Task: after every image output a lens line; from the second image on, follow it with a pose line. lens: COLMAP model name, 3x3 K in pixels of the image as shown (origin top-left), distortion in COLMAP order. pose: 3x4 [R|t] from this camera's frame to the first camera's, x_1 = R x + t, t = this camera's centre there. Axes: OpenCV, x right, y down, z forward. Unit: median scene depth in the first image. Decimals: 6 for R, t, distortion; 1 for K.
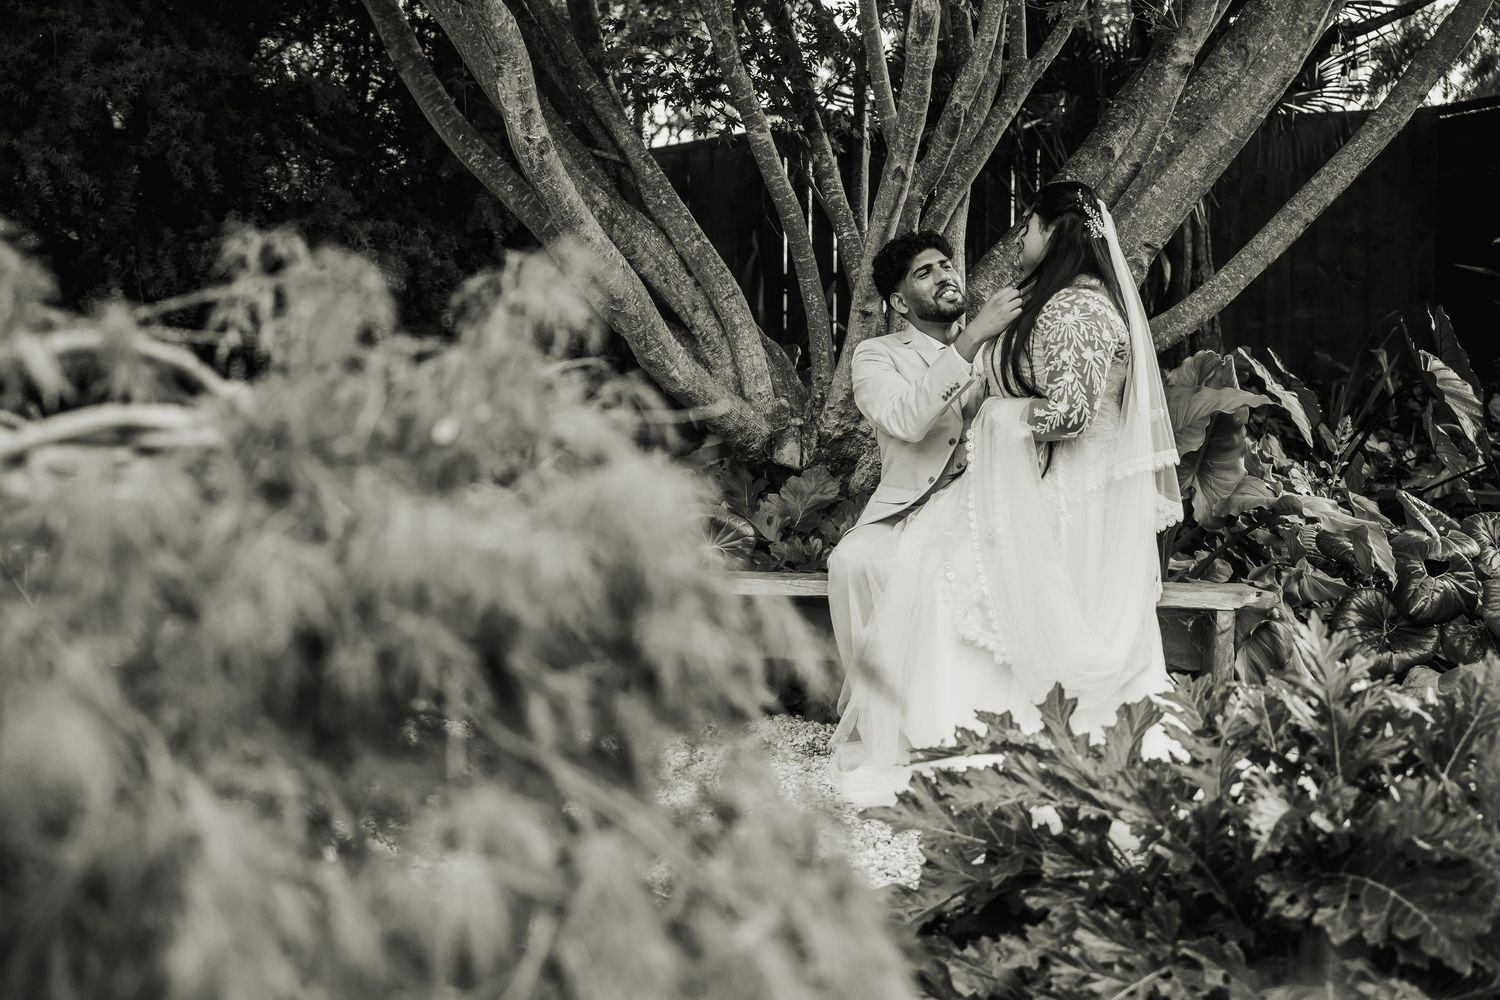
lens RADIAL K [[2025.0, 0, 743.9], [0, 2025.0, 513.2], [0, 0, 1]] dist [0.142672, 0.000000]
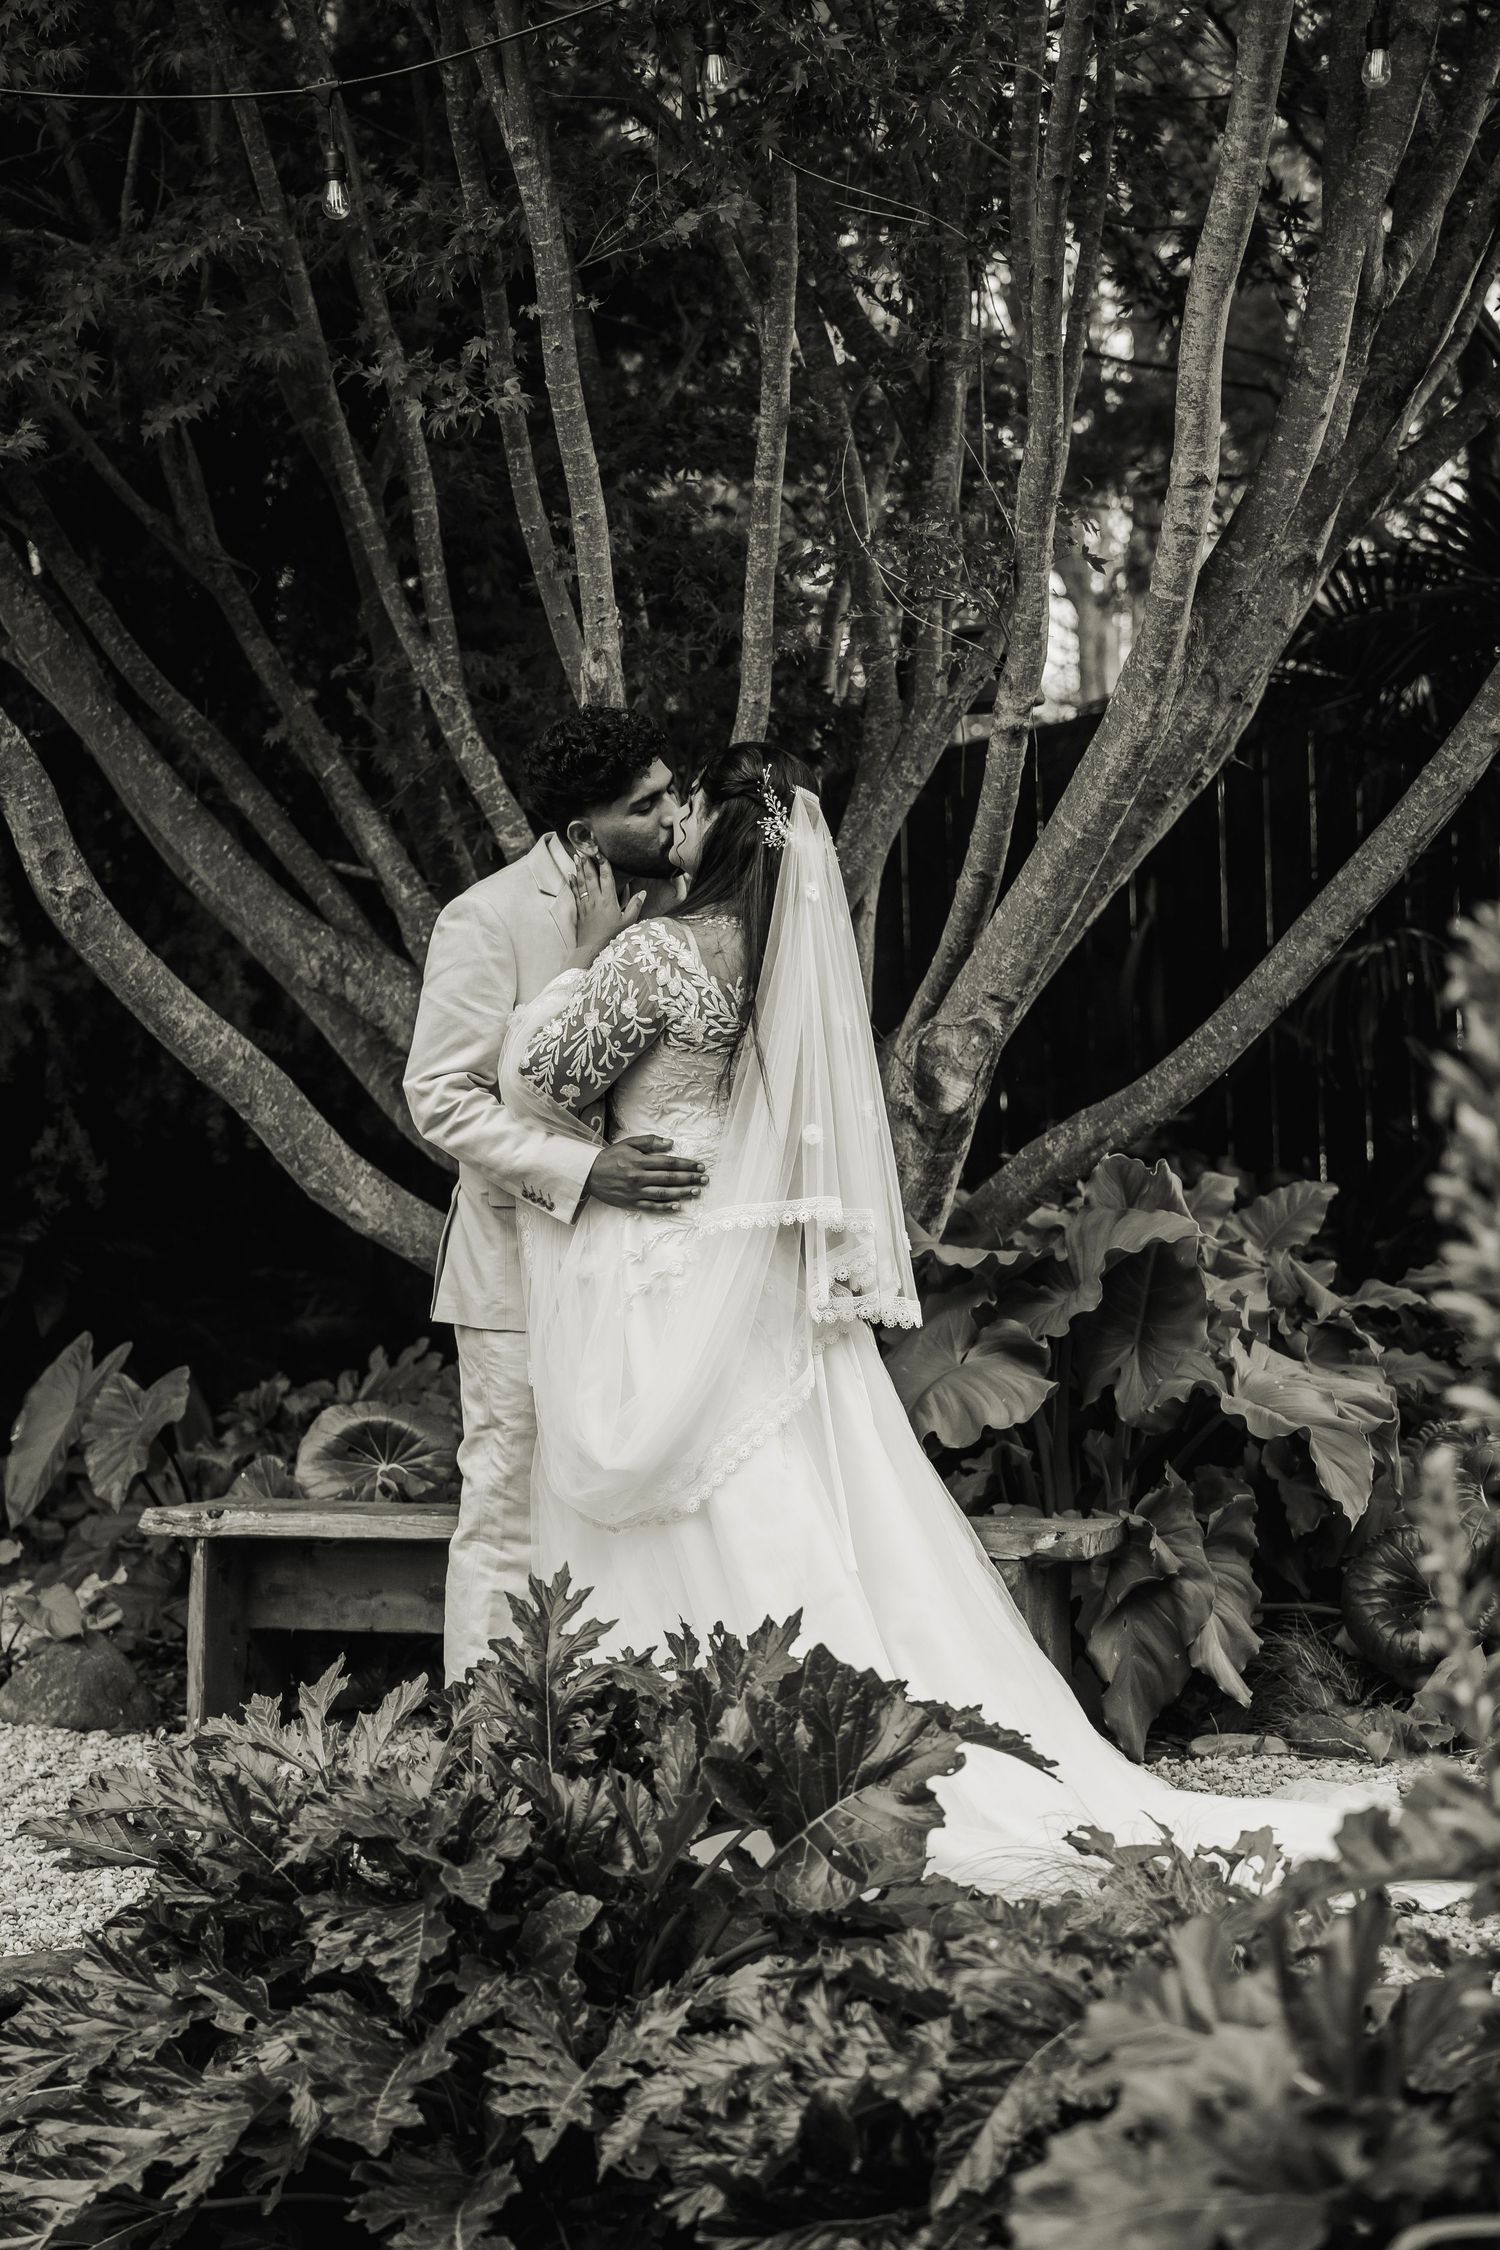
lens RADIAL K [[4253.7, 0, 735.9], [0, 4253.7, 1138.5], [0, 0, 1]] dist [0.286218, 0.000000]
pose [[0.955463, -0.029045, -0.293677, 0.518501], [0.013876, 0.998466, -0.053603, -0.014534], [0.294784, 0.047140, 0.954400, -0.322130]]
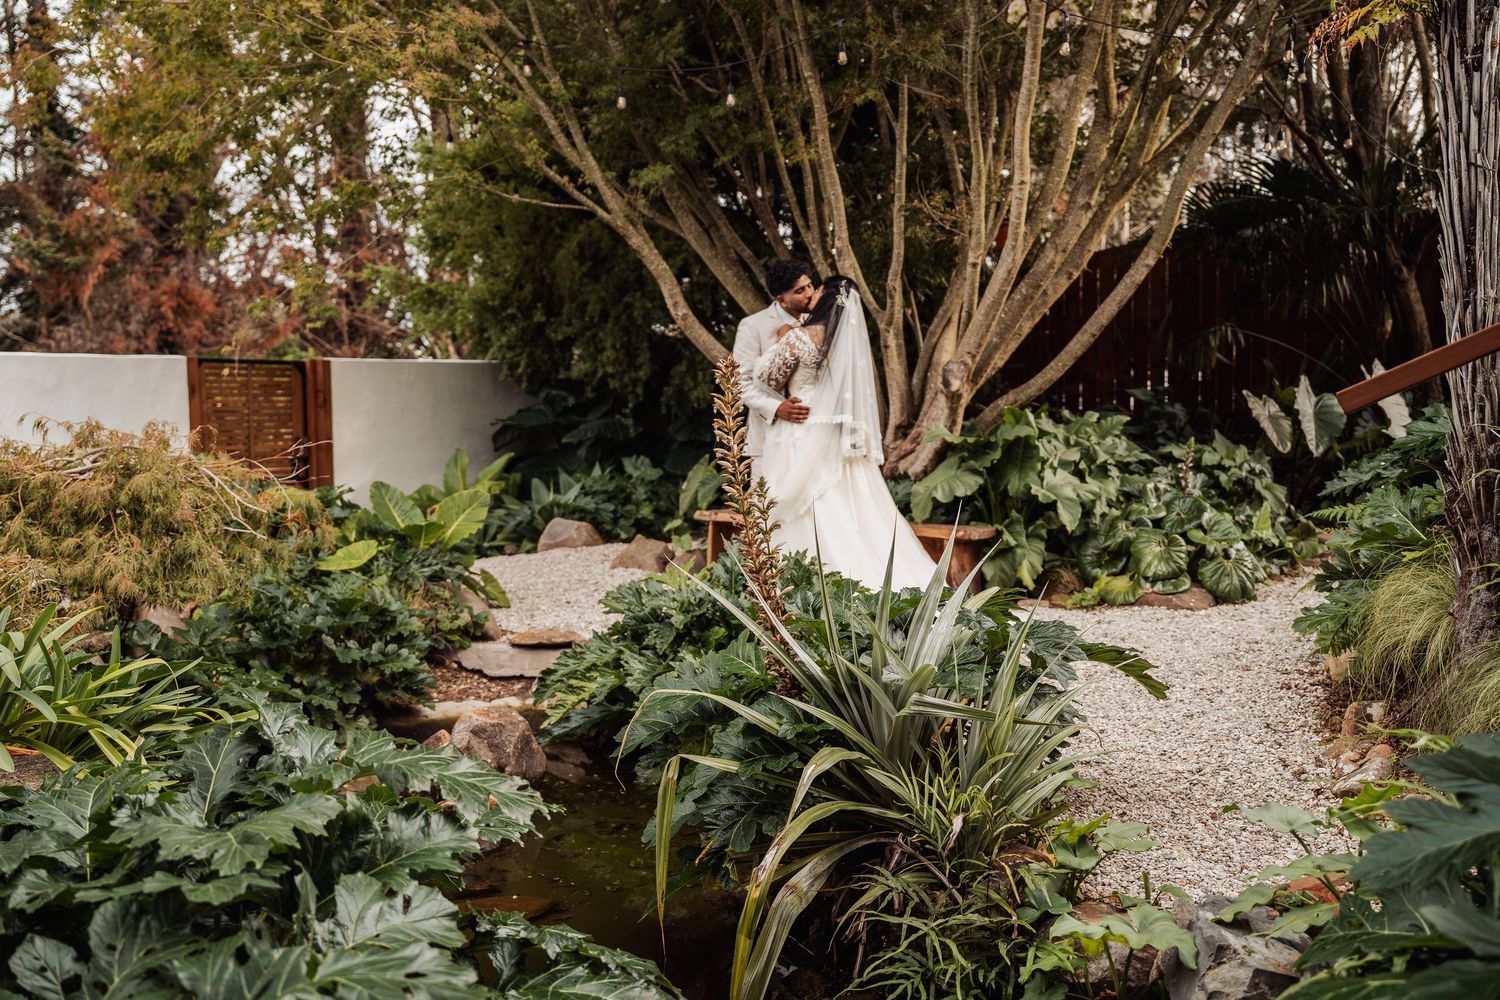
lens RADIAL K [[1612.5, 0, 761.8], [0, 1612.5, 492.2], [0, 0, 1]] dist [0.031970, 0.000000]
pose [[0.847517, 0.026155, -0.530123, 0.852828], [-0.020852, 0.999655, 0.015984, -0.018762], [0.530358, -0.002492, 0.847770, -0.413446]]
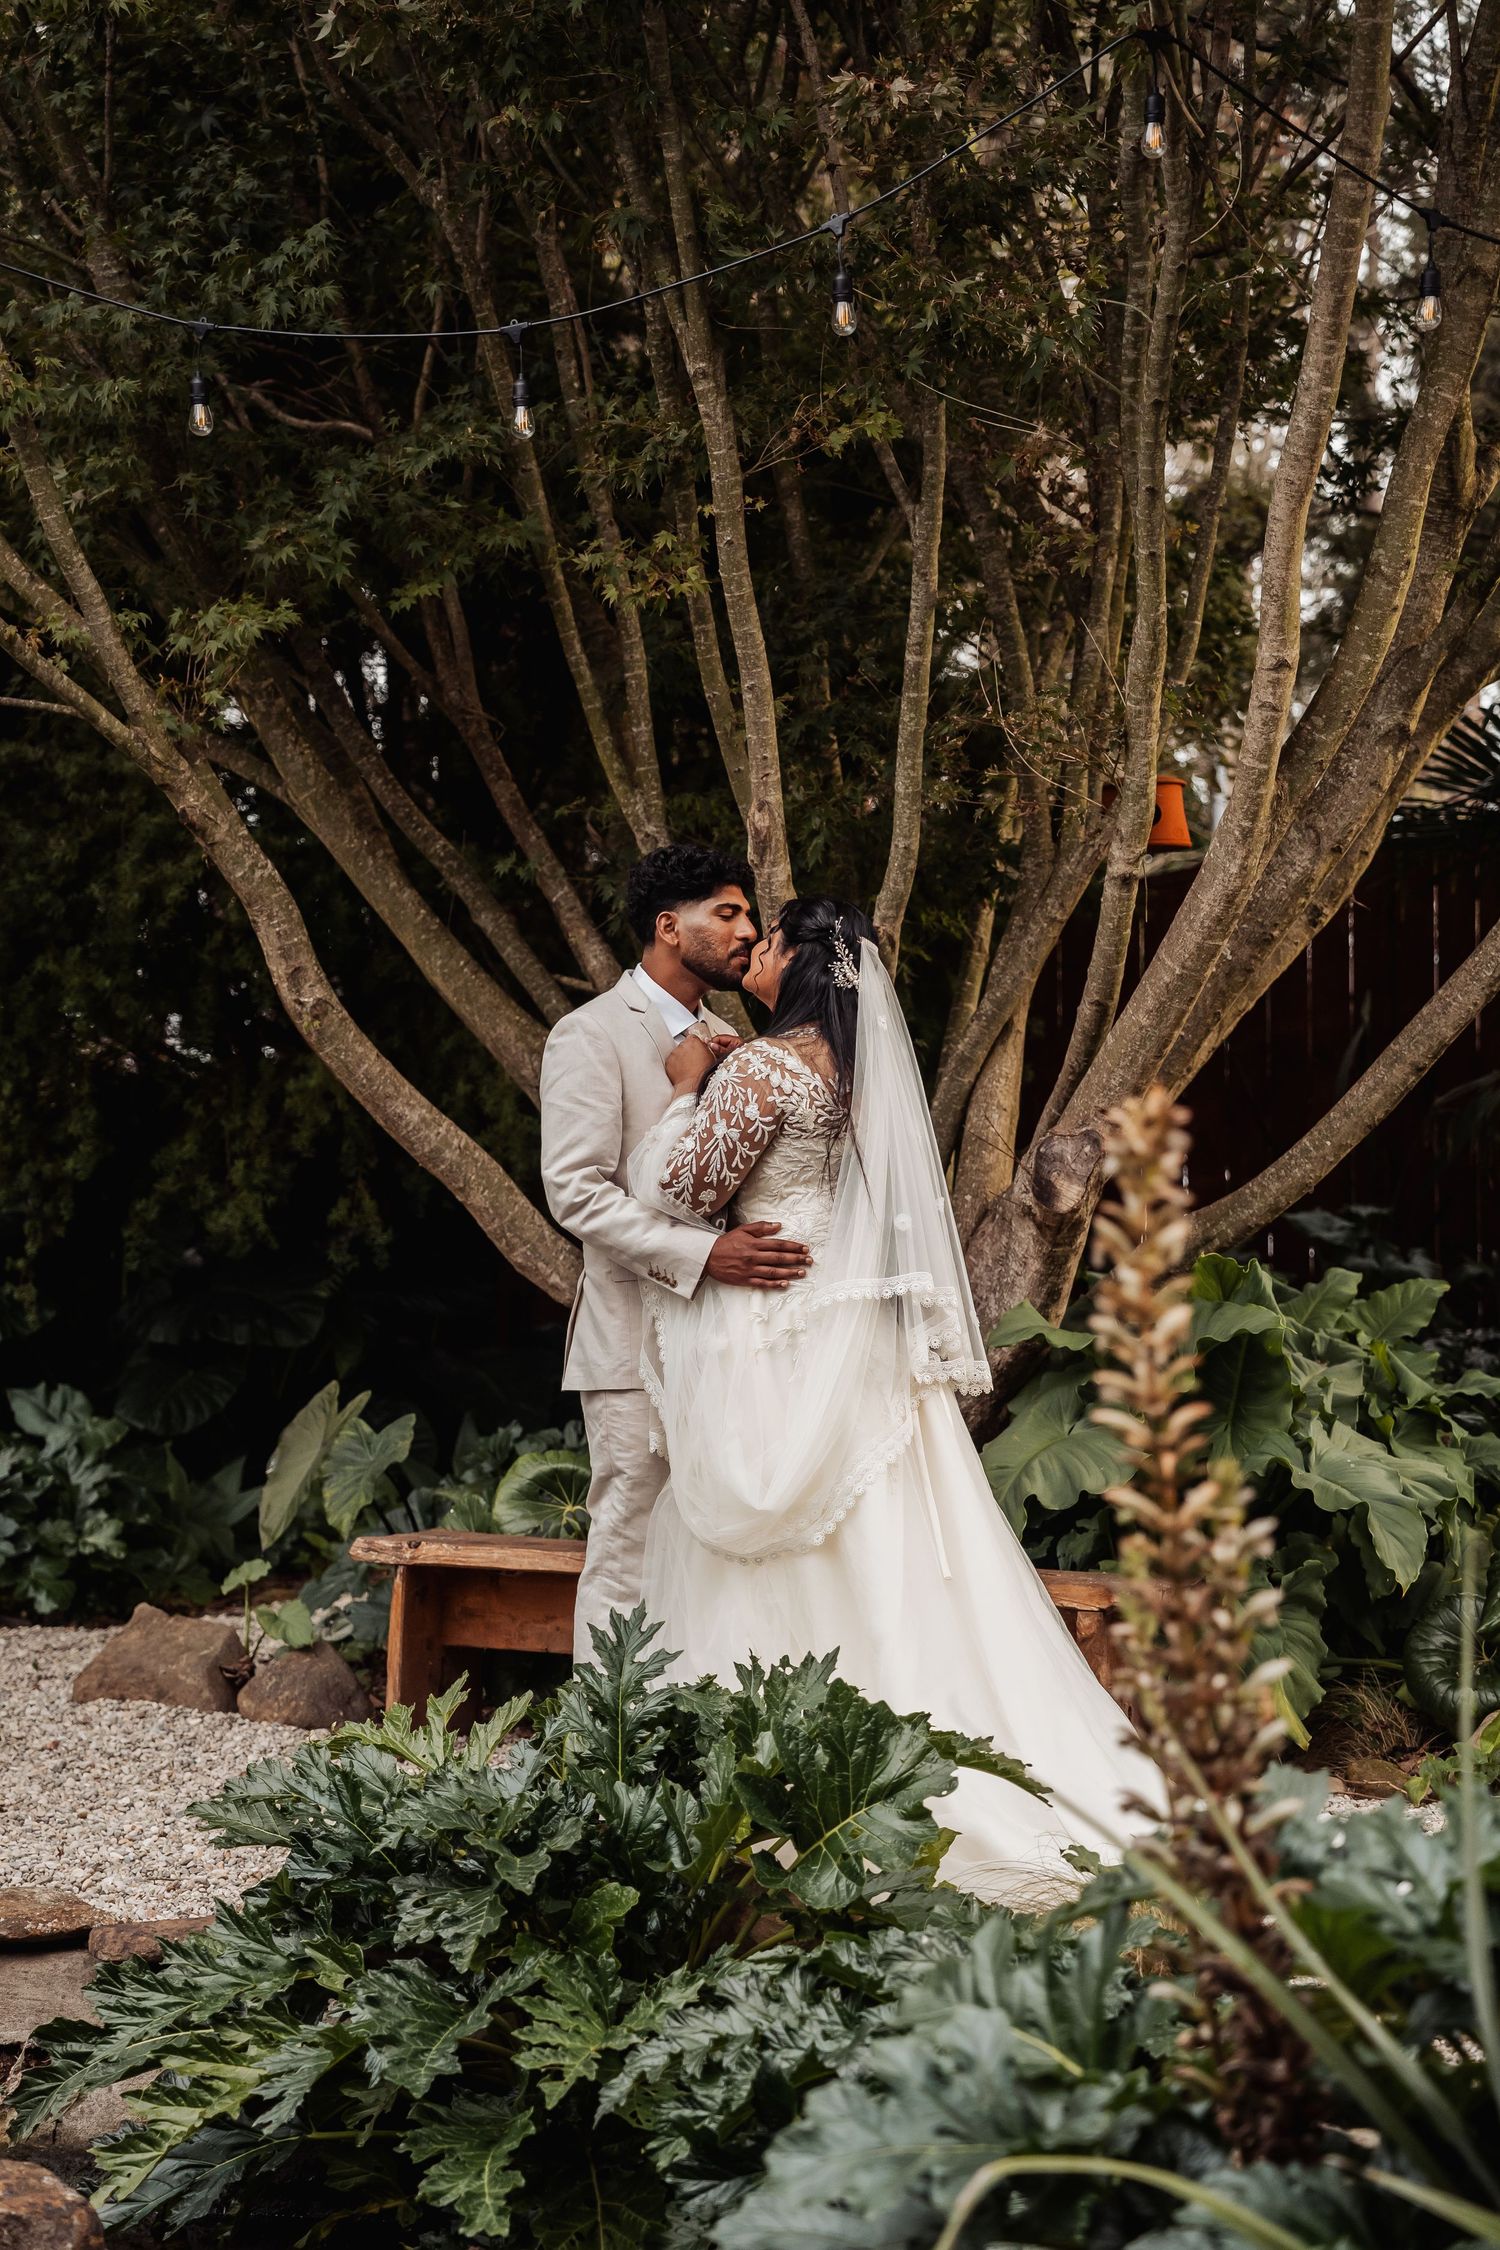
lens RADIAL K [[3936.9, 0, 730.7], [0, 3936.9, 1135.2], [0, 0, 1]] dist [0.251183, 0.000000]
pose [[0.923140, -0.011427, -0.384295, 0.622532], [-0.016625, 0.997437, -0.069594, -0.021287], [0.384105, 0.070634, 0.920583, -0.366059]]
